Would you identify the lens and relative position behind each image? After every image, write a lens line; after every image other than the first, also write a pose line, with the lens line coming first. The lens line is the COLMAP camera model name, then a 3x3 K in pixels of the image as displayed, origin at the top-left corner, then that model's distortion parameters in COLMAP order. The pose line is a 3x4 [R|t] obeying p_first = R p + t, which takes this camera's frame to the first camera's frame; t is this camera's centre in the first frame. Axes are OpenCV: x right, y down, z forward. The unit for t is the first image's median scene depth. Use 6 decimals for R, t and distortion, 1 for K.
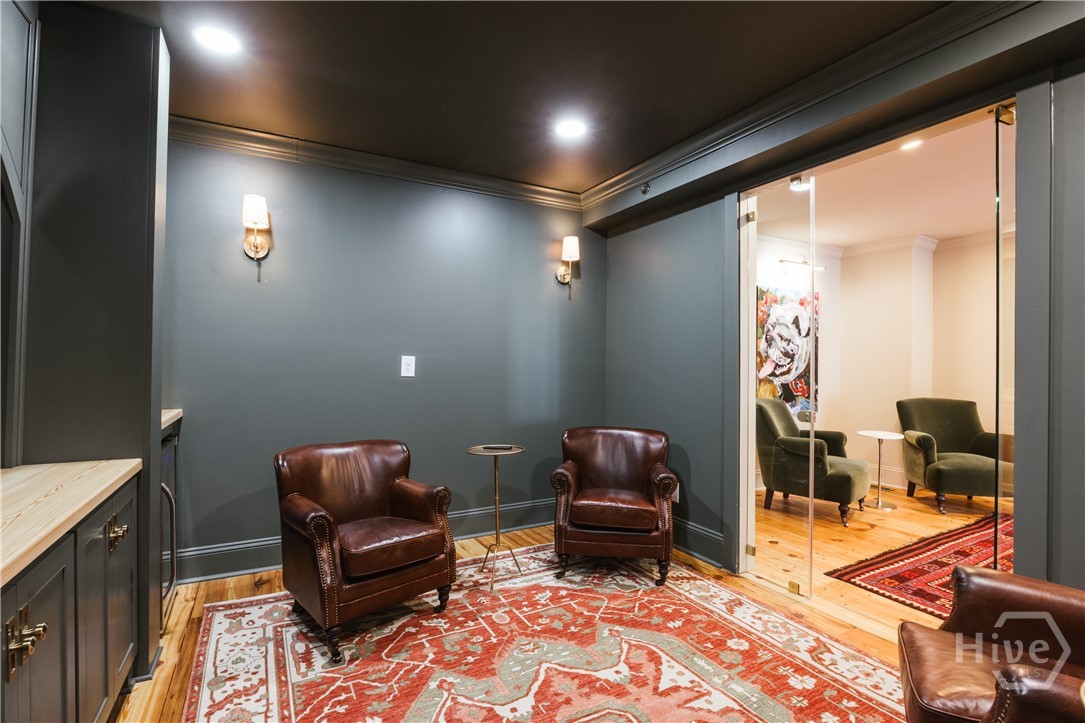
lens RADIAL K [[504.8, 0, 541.1], [0, 504.8, 365.4], [0, 0, 1]] dist [0.001675, 0.000146]
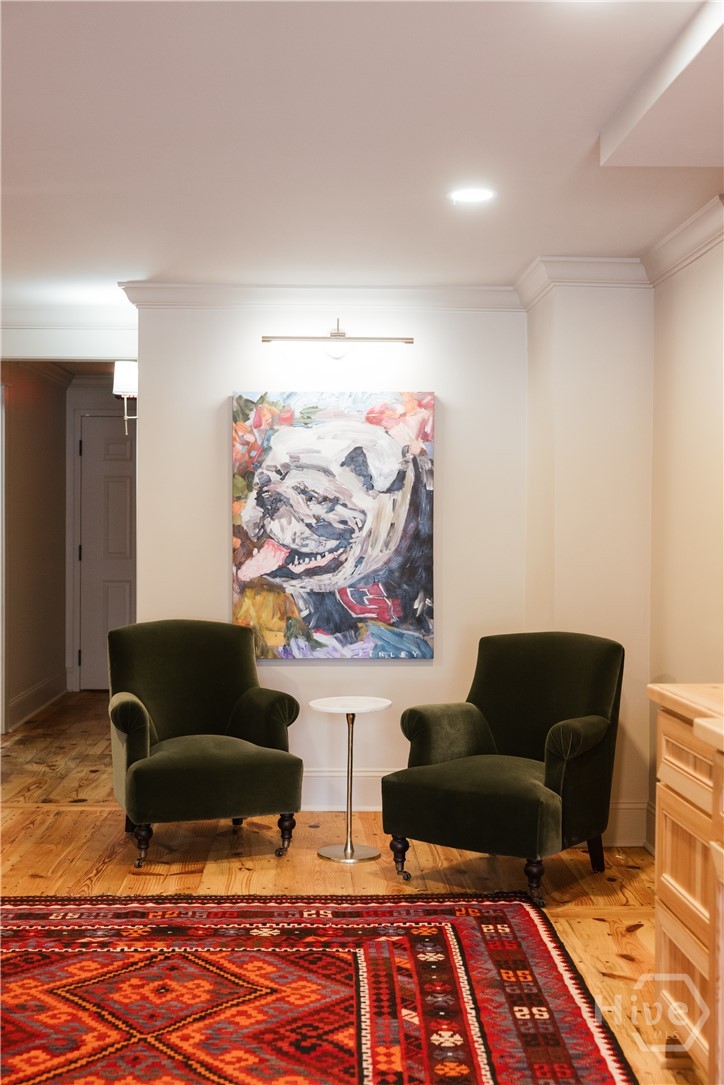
lens RADIAL K [[1365.0, 0, 362.4], [0, 1365.0, 537.0], [0, 0, 1]] dist [0.004158, 0.000000]
pose [[0.895224, 0.002182, -0.445611, 1.100008], [0.001459, 0.999968, 0.007826, -0.026228], [0.445614, -0.007656, 0.895192, -0.124768]]
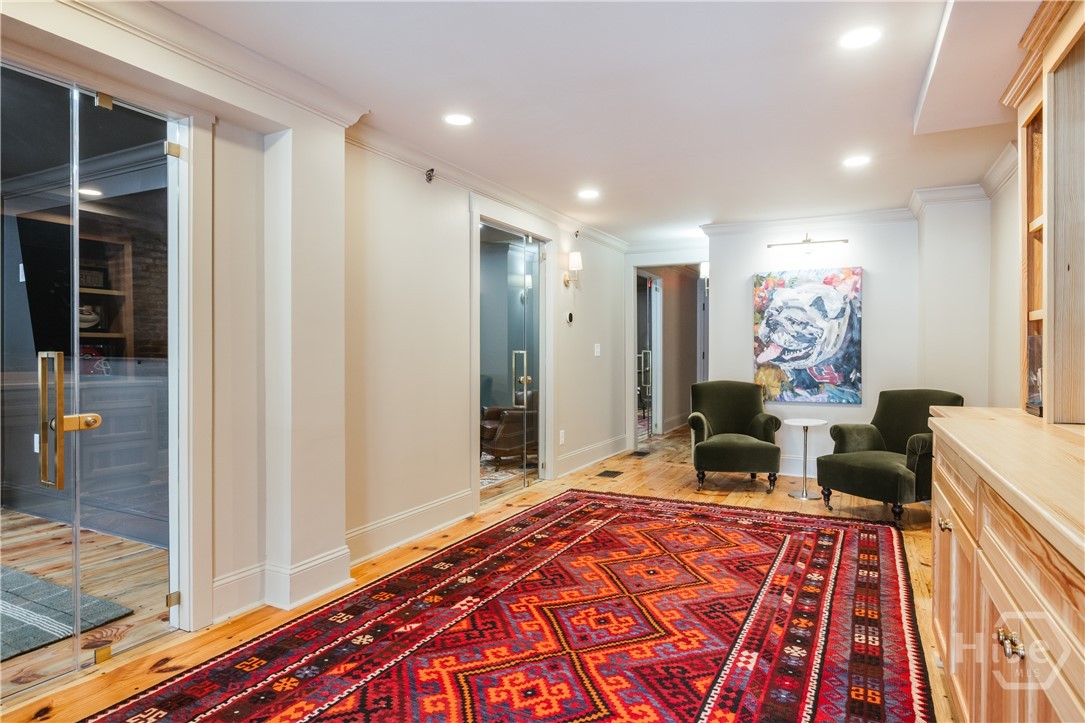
lens RADIAL K [[638.2, 0, 540.2], [0, 638.2, 359.9], [0, 0, 1]] dist [-0.005579, -0.000575]
pose [[0.570641, 0.007599, -0.821165, 1.210995], [0.005319, 0.999902, 0.012949, 0.000224], [0.821183, -0.011757, 0.570544, -0.093394]]
